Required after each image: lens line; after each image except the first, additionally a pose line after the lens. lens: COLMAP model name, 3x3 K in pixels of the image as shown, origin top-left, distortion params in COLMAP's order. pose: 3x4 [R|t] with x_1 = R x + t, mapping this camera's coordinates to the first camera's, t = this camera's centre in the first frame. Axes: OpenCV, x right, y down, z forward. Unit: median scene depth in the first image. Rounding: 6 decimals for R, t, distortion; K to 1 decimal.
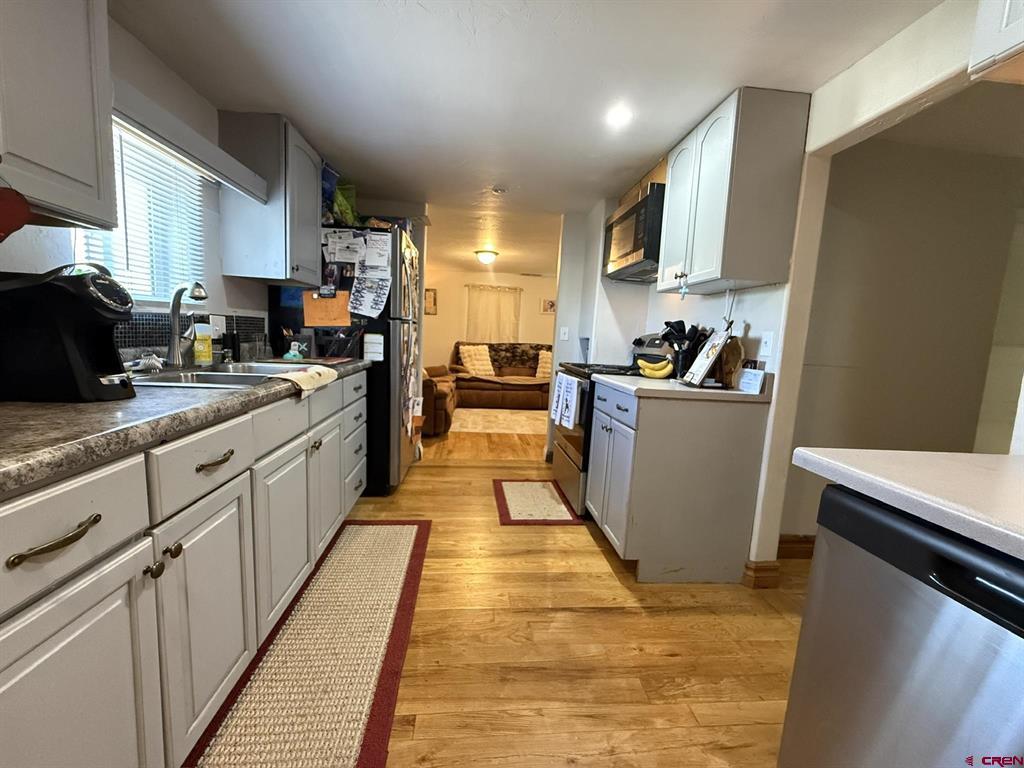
lens RADIAL K [[411.8, 0, 508.8], [0, 411.8, 381.5], [0, 0, 1]] dist [0.000171, -0.000177]
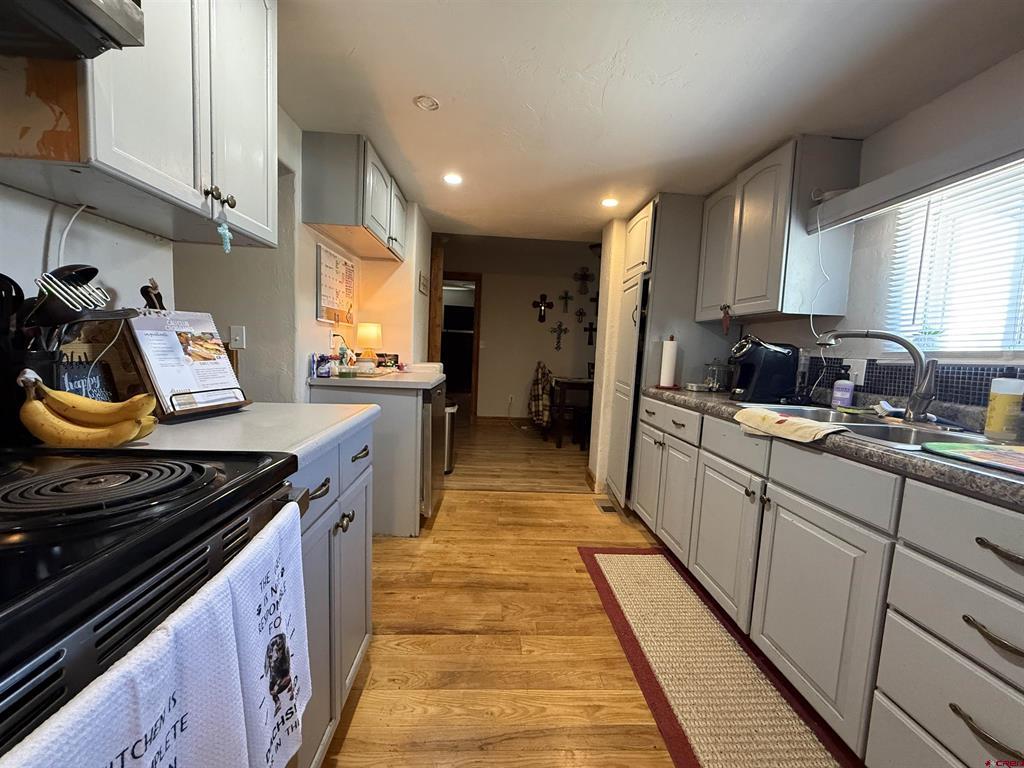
lens RADIAL K [[410.1, 0, 513.6], [0, 410.1, 384.6], [0, 0, 1]] dist [0.000031, -0.000320]
pose [[-0.994787, -0.098203, 0.027495, 0.049648], [-0.090392, 0.973926, 0.208079, -0.210428], [-0.047212, 0.204509, -0.977725, 1.805554]]
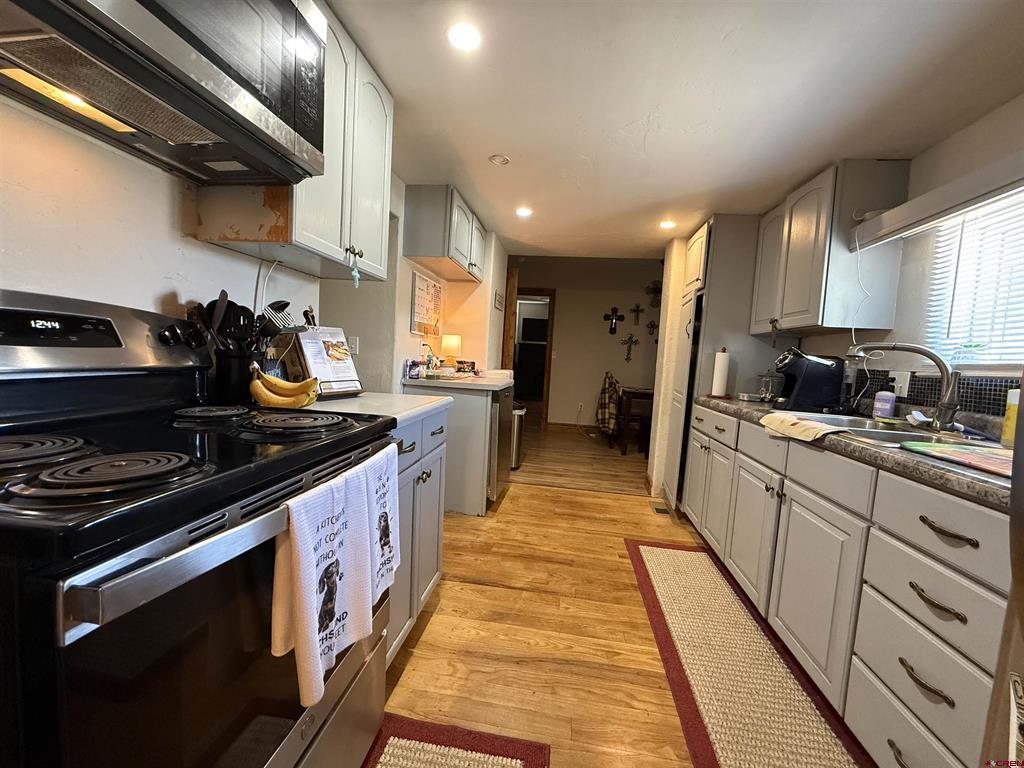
lens RADIAL K [[405.4, 0, 515.0], [0, 405.4, 384.5], [0, 0, 1]] dist [-0.000297, 0.000137]
pose [[-0.968423, -0.123328, 0.216672, -0.045189], [-0.080030, 0.976863, 0.198326, -0.231870], [-0.236118, 0.174723, -0.955887, 1.990877]]
